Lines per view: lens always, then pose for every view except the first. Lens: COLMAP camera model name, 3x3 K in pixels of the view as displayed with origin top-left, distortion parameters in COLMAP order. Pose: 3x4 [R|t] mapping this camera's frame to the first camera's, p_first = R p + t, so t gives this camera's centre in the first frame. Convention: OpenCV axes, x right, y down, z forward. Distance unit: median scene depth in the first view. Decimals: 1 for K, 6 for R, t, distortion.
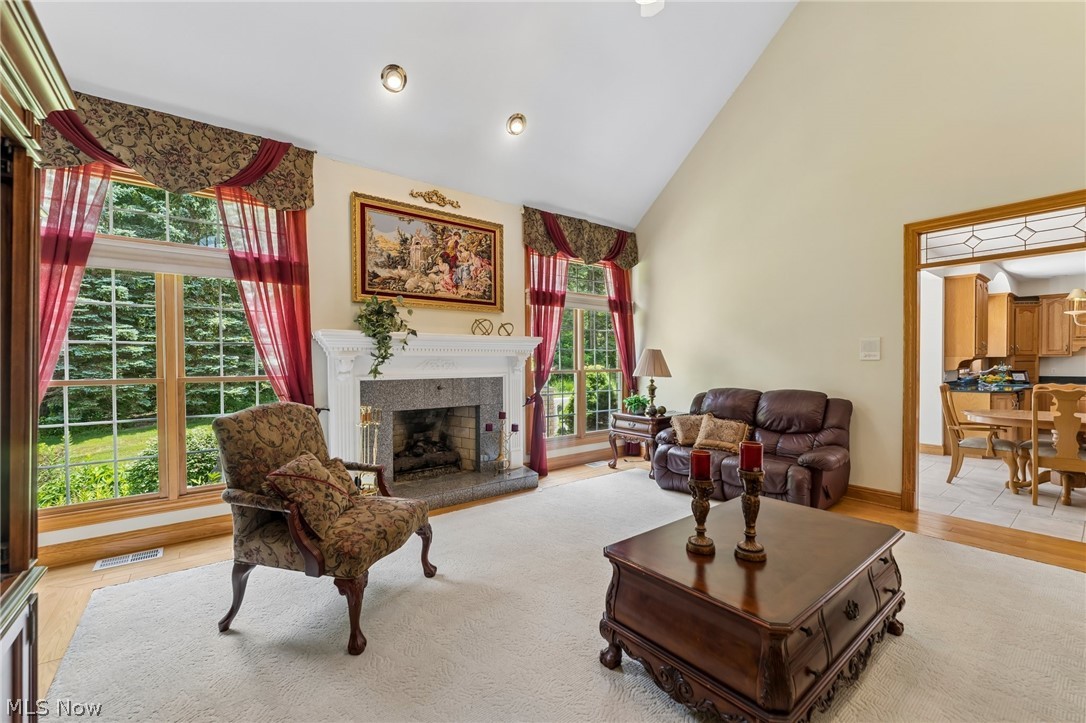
lens RADIAL K [[443.8, 0, 546.2], [0, 443.8, 367.1], [0, 0, 1]] dist [-0.000957, -0.000060]
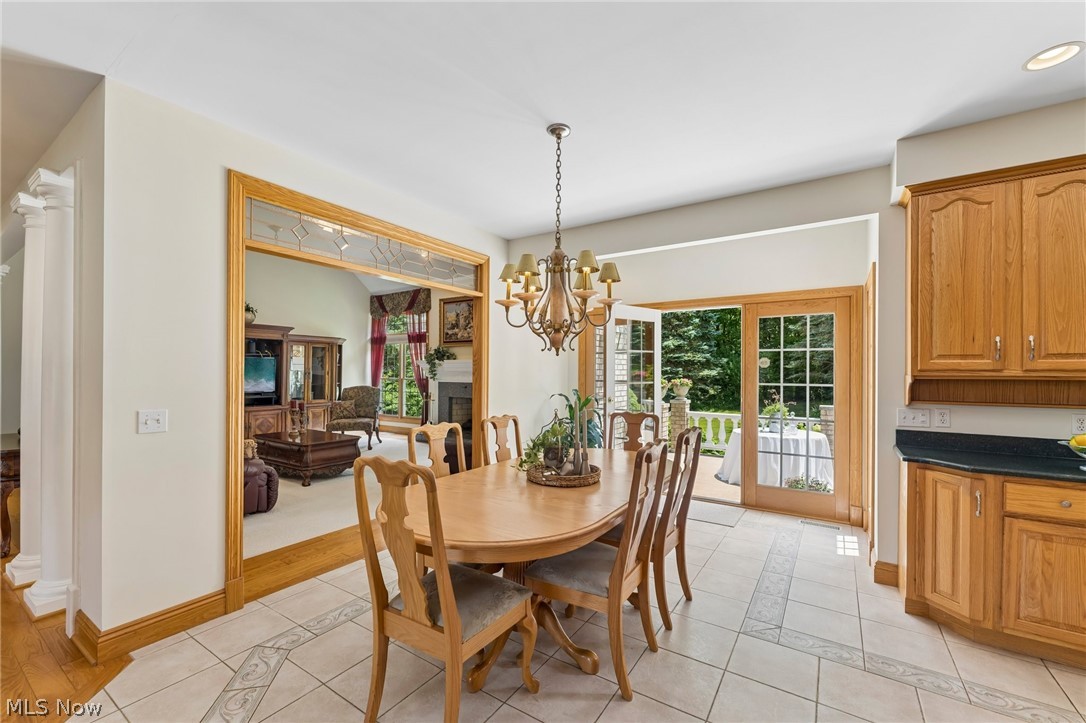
lens RADIAL K [[443.8, 0, 545.3], [0, 443.8, 368.8], [0, 0, 1]] dist [-0.000957, -0.000060]
pose [[0.324831, 0.000570, -0.945772, 1.599369], [-0.017464, 0.999833, -0.005396, -0.027505], [0.945611, 0.018269, 0.324786, 0.653151]]
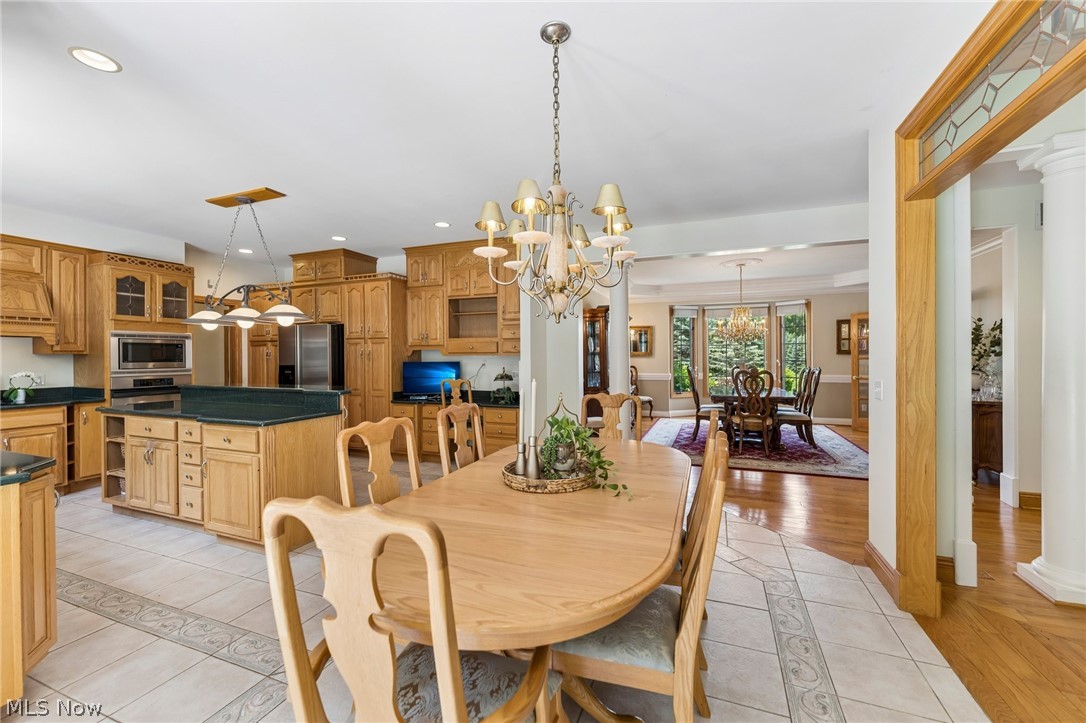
lens RADIAL K [[443.8, 0, 541.7], [0, 443.8, 358.7], [0, 0, 1]] dist [-0.000957, -0.000060]
pose [[-0.506400, 0.003463, 0.862292, 0.746176], [0.016353, 0.999851, 0.005588, -0.016426], [-0.862144, 0.016931, -0.506381, 1.065223]]
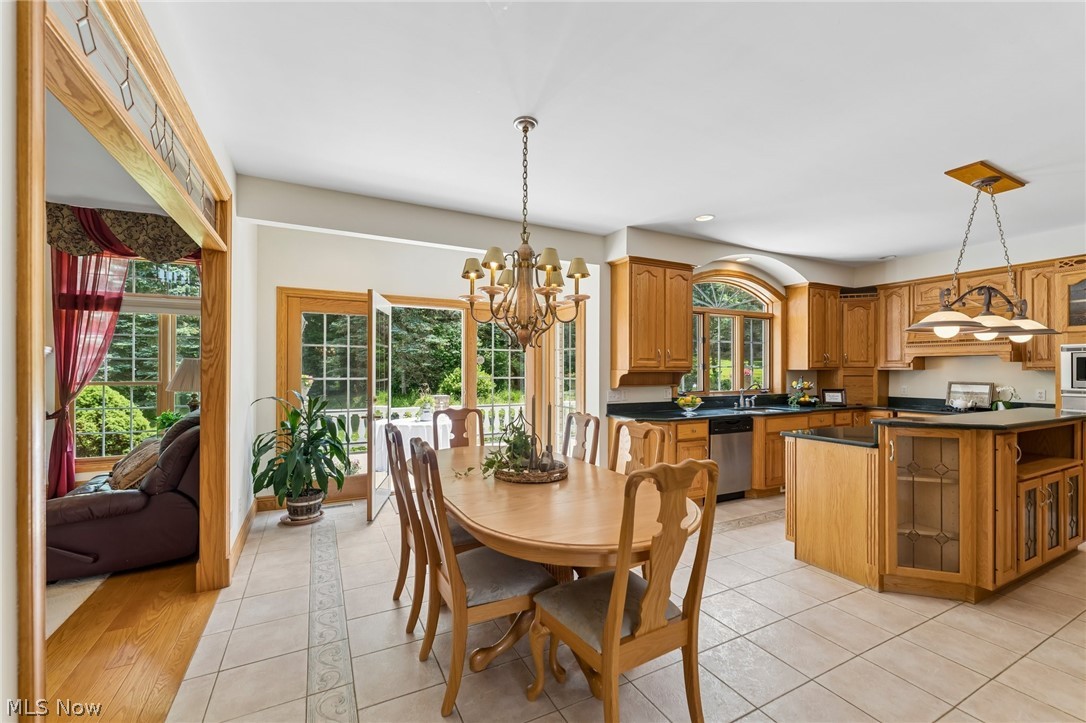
lens RADIAL K [[443.8, 0, 539.4], [0, 443.8, 368.5], [0, 0, 1]] dist [-0.000957, -0.000060]
pose [[0.982559, 0.007754, -0.185791, 1.209460], [-0.009919, 0.999893, -0.010729, -0.021245], [0.185688, 0.012385, 0.982531, 0.320999]]
